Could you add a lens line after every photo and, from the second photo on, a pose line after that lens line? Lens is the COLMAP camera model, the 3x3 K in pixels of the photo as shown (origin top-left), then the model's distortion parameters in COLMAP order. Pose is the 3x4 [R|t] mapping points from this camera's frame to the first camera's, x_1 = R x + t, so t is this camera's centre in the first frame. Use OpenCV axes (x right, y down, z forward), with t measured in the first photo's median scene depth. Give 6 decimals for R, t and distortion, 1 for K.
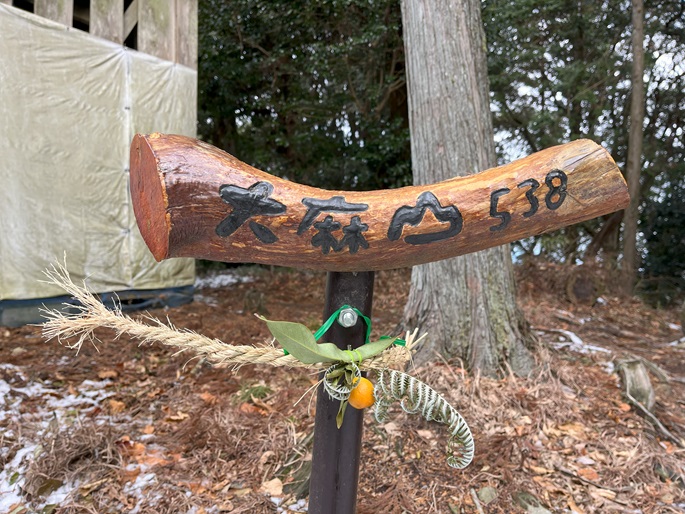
lens RADIAL K [[519.6, 0, 343.1], [0, 519.6, 256.6], [0, 0, 1]] dist [0.003700, 0.001738]
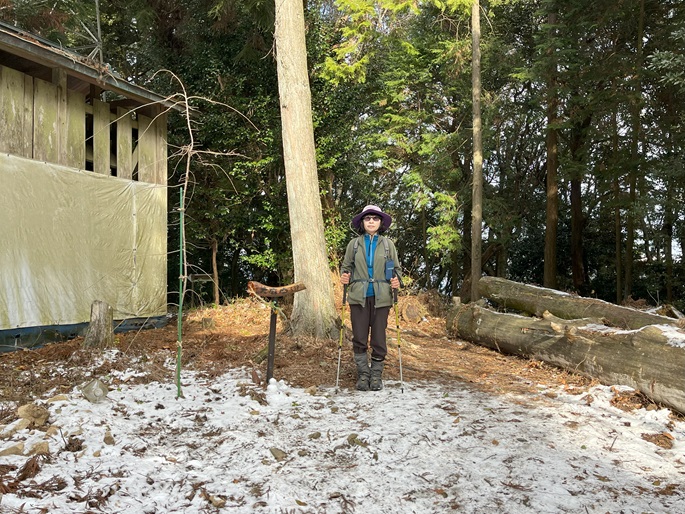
lens RADIAL K [[617.4, 0, 343.7], [0, 617.4, 256.8], [0, 0, 1]] dist [0.018521, 0.005061]
pose [[0.985042, -0.016070, 0.171566, -0.082035], [0.026519, 0.997918, -0.058785, -0.000348], [-0.170264, 0.062455, 0.983417, -1.236600]]
